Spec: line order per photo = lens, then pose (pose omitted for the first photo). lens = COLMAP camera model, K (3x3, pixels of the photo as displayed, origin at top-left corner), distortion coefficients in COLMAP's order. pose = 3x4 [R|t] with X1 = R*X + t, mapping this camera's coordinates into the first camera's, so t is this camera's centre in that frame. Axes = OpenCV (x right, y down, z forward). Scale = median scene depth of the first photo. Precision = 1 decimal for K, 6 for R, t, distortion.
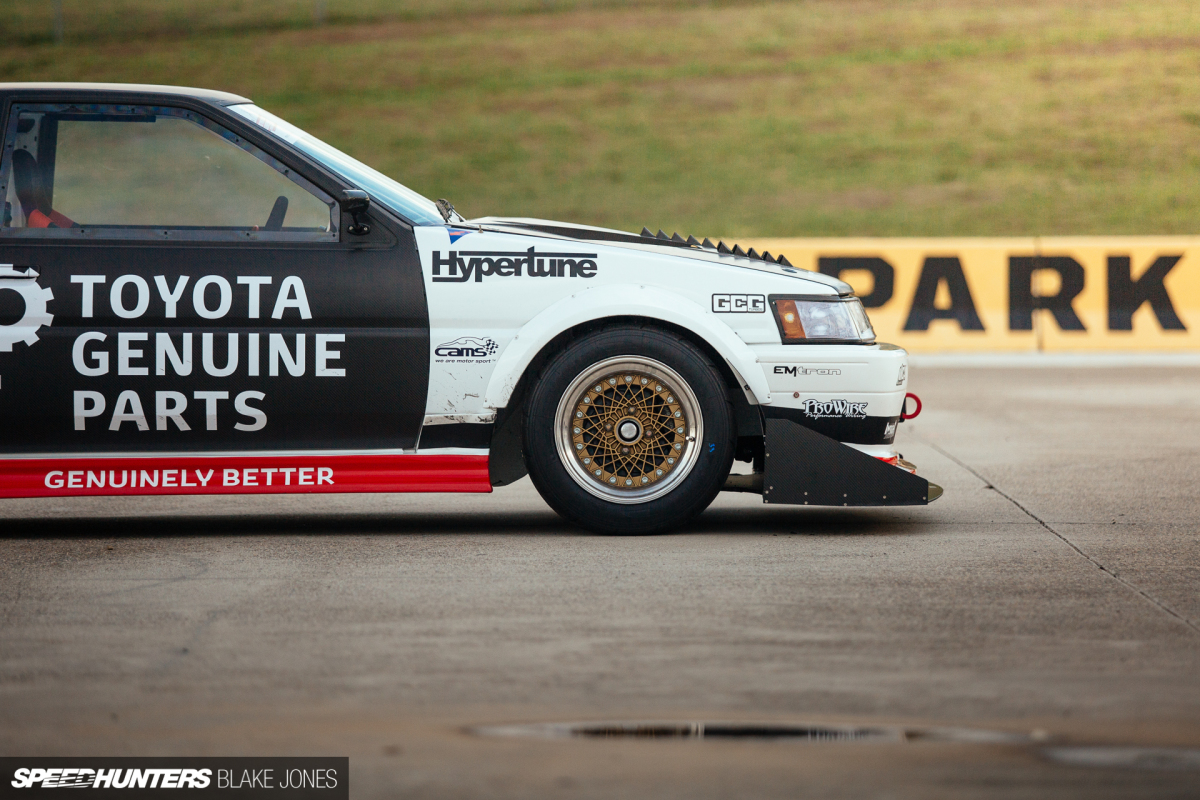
lens RADIAL K [[5640.1, 0, 609.4], [0, 5640.1, 291.9], [0, 0, 1]] dist [0.799777, 0.000000]
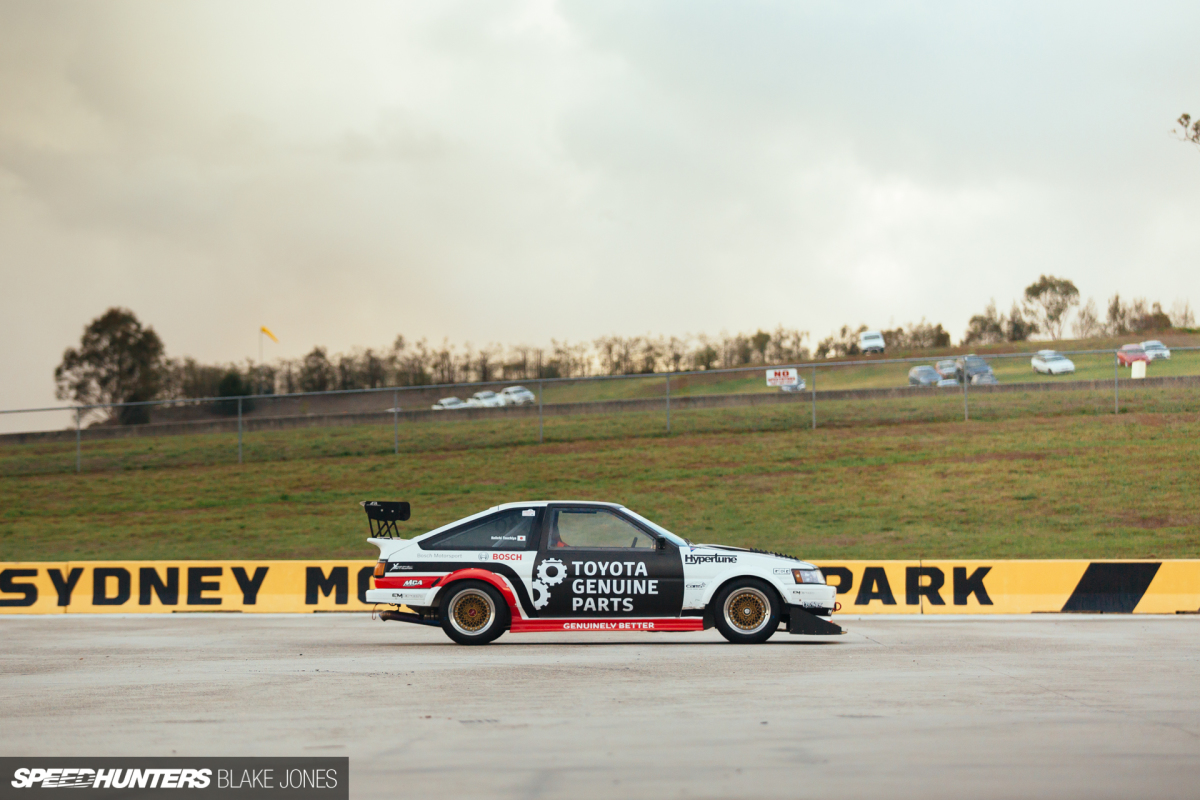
lens RADIAL K [[5567.5, 0, 522.6], [0, 5567.5, 346.0], [0, 0, 1]] dist [0.213529, 0.000000]
pose [[0.999798, 0.001298, -0.020042, -0.059554], [-0.002341, 0.998639, -0.052094, 0.038782], [0.019947, 0.052130, 0.998441, -2.115675]]
